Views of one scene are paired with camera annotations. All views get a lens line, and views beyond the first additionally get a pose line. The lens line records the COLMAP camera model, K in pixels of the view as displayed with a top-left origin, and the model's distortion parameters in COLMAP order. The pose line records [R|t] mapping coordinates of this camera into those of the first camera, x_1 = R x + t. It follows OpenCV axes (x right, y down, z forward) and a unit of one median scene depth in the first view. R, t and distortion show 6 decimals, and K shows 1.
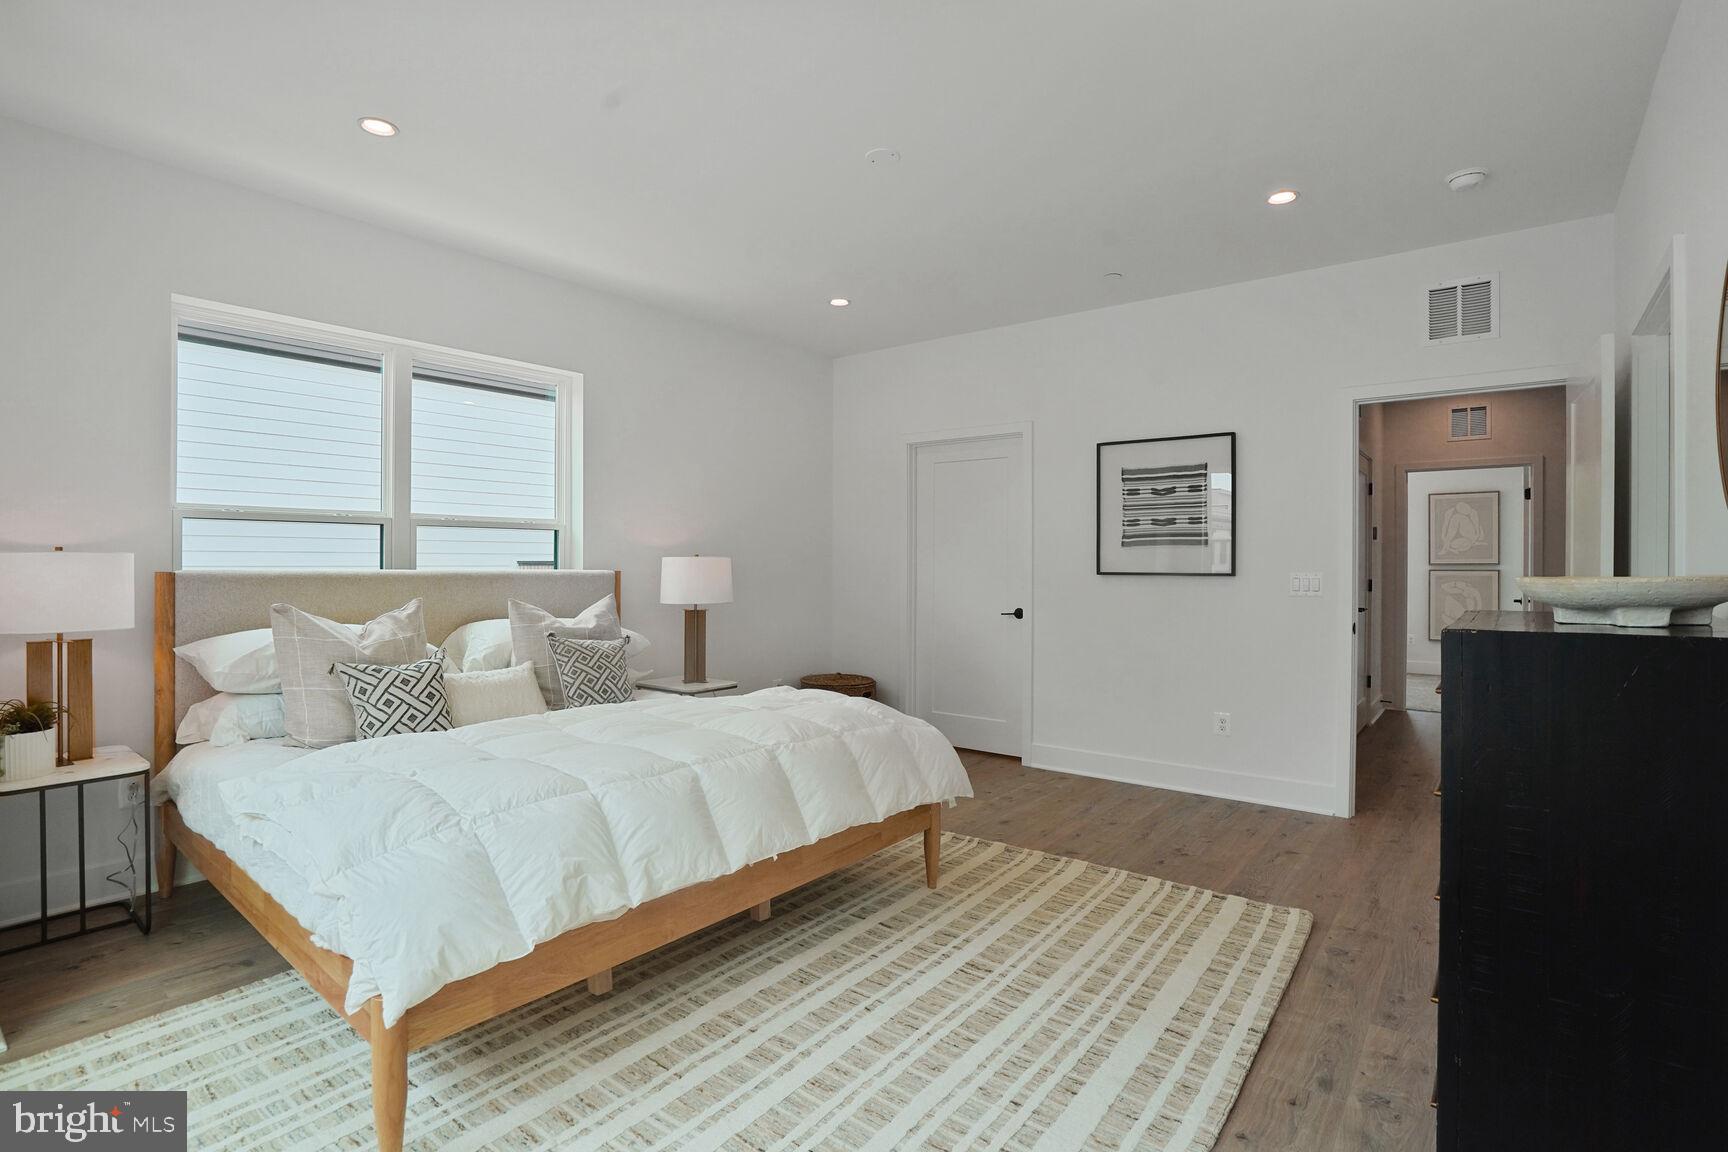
lens RADIAL K [[826.3, 0, 856.8], [0, 826.3, 564.1], [0, 0, 1]] dist [-0.064916, 0.025671]
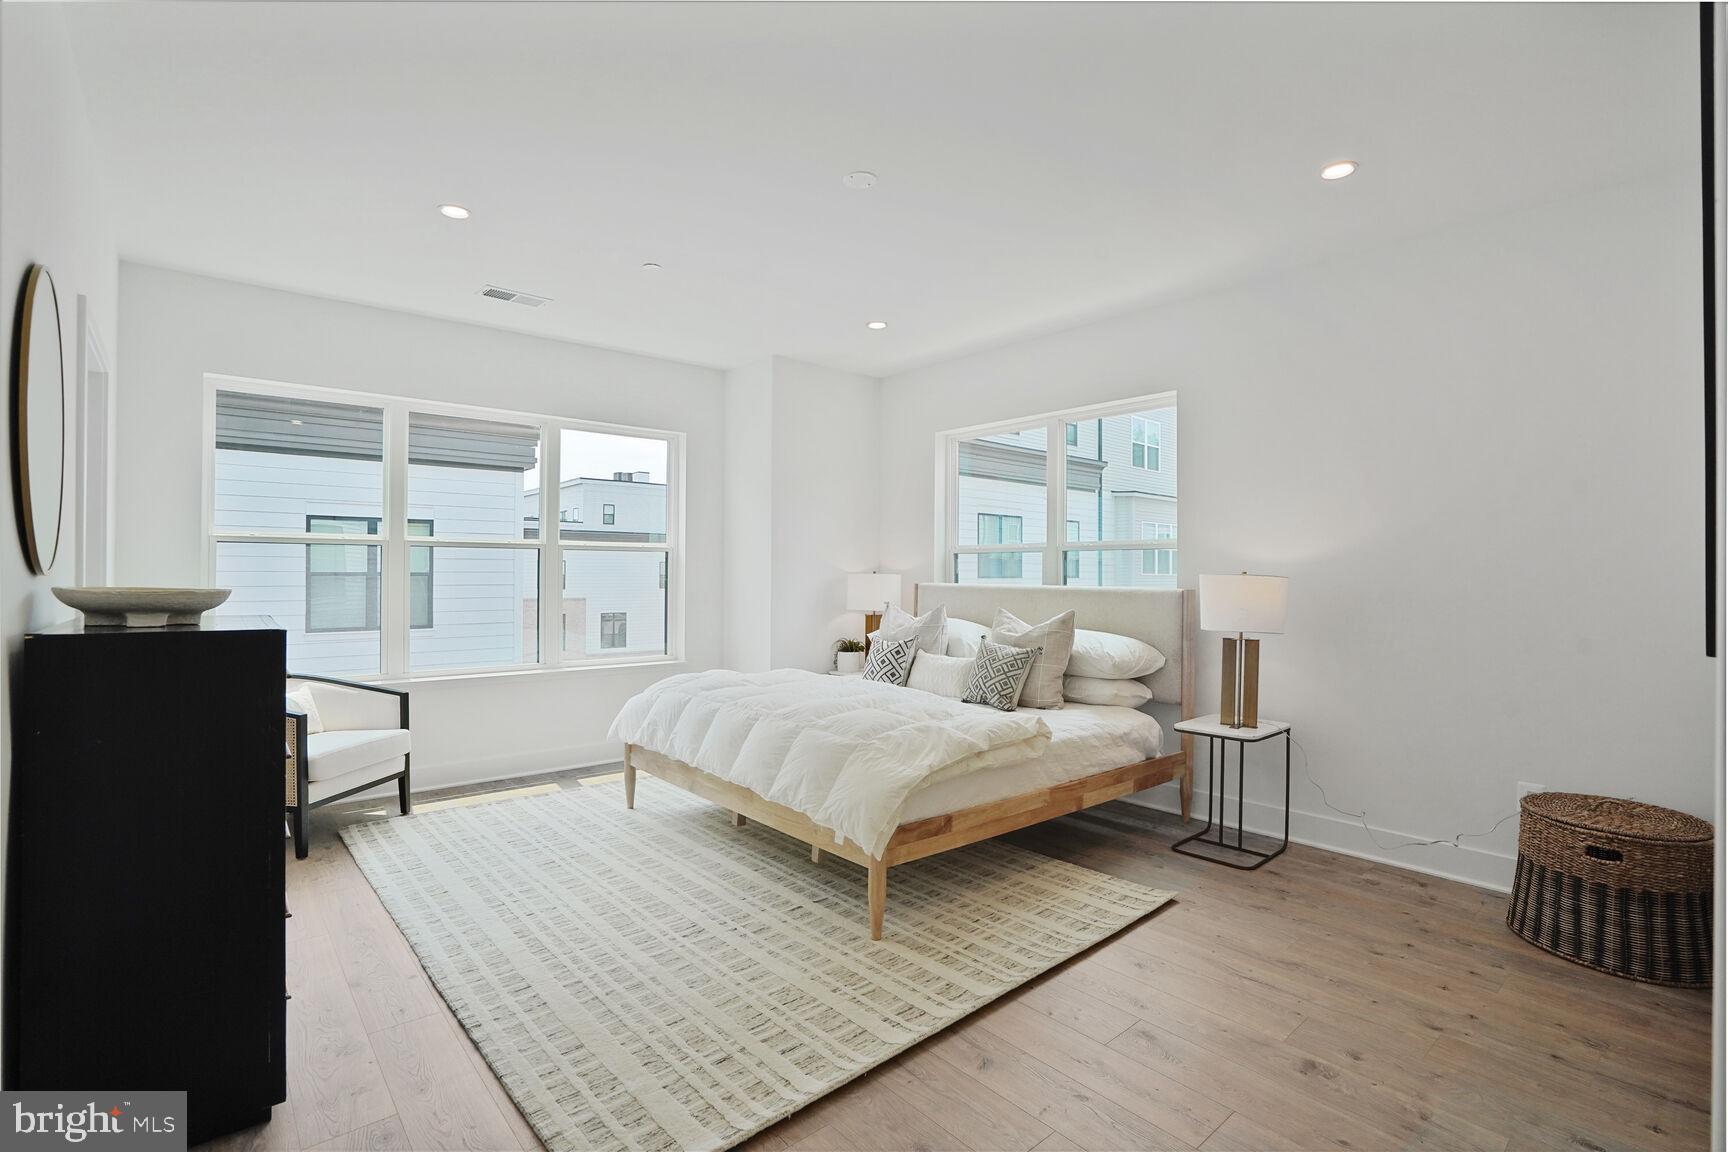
lens RADIAL K [[807.8, 0, 858.6], [0, 807.8, 569.0], [0, 0, 1]] dist [-0.060816, 0.023281]
pose [[-0.192075, -0.010844, -0.981320, 1.097385], [-0.006305, 0.999932, -0.009816, -0.004143], [0.981360, 0.004302, -0.192131, 1.308306]]
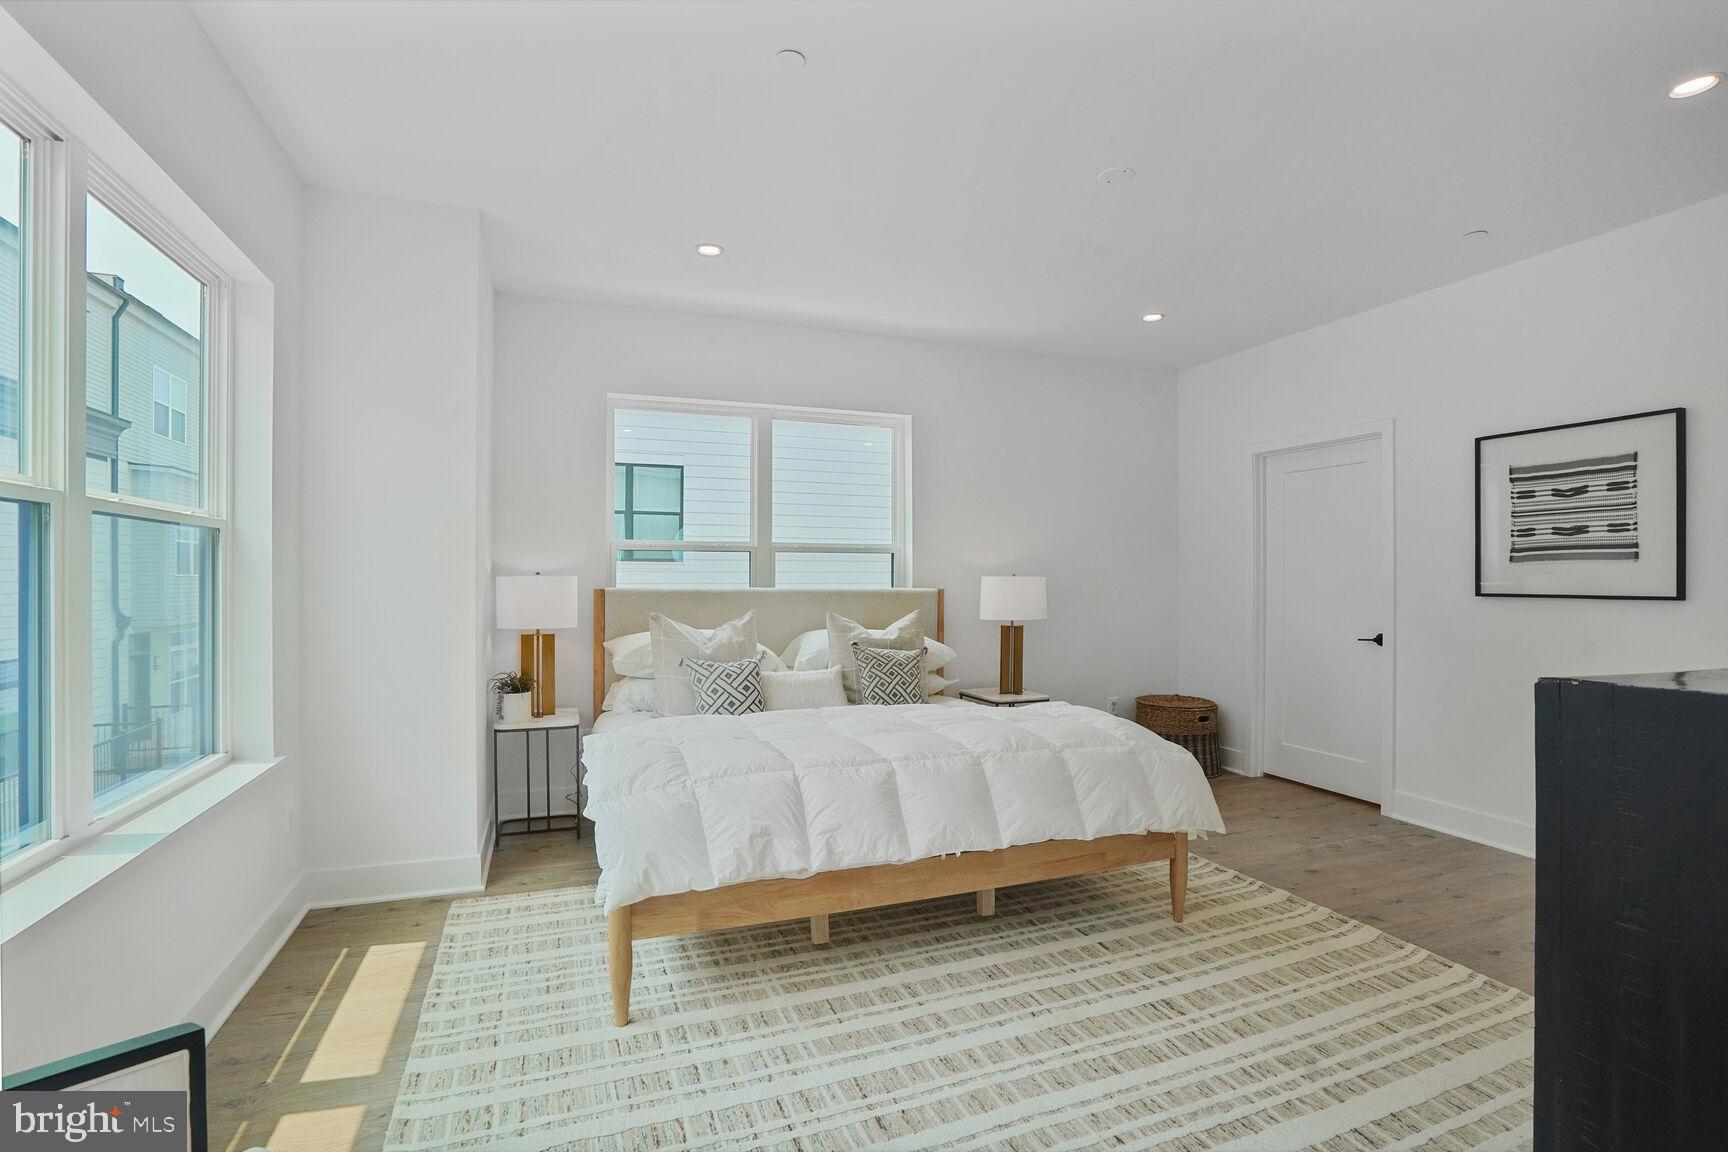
lens RADIAL K [[798.8, 0, 864.0], [0, 798.8, 576.0], [0, 0, 1]] dist [-0.062393, 0.027663]
pose [[0.861275, -0.002887, -0.508131, 0.277773], [0.000325, 0.999987, -0.005130, -0.006553], [0.508139, 0.004254, 0.861265, 0.019080]]
